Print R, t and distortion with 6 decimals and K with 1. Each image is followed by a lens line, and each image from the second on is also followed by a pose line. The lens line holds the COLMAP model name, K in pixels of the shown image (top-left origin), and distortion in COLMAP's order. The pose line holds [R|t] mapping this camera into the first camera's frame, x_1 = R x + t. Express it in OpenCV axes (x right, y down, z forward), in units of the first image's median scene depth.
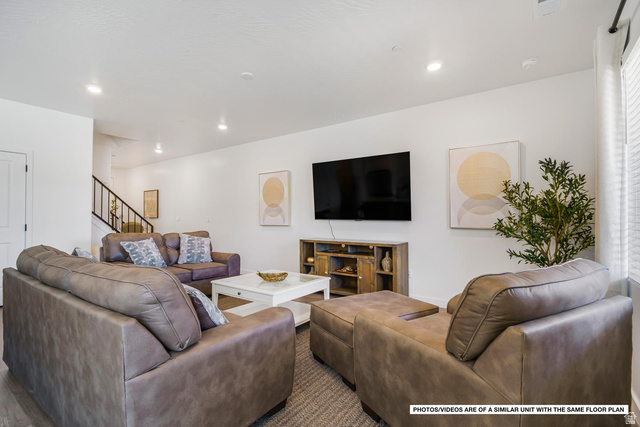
lens RADIAL K [[305.9, 0, 318.9], [0, 305.9, 216.8], [0, 0, 1]] dist [-0.000364, -0.000841]
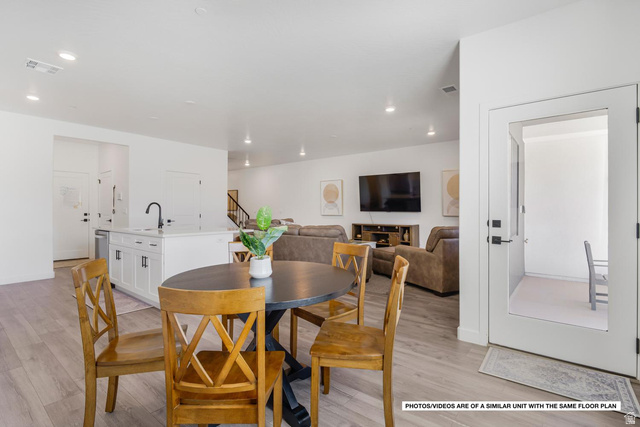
lens RADIAL K [[305.9, 0, 320.4], [0, 305.9, 209.2], [0, 0, 1]] dist [-0.000364, -0.000841]
pose [[0.998857, -0.000294, -0.047789, -0.158701], [0.000325, 1.000000, 0.000641, -0.003197], [0.047789, -0.000655, 0.998857, -0.659400]]
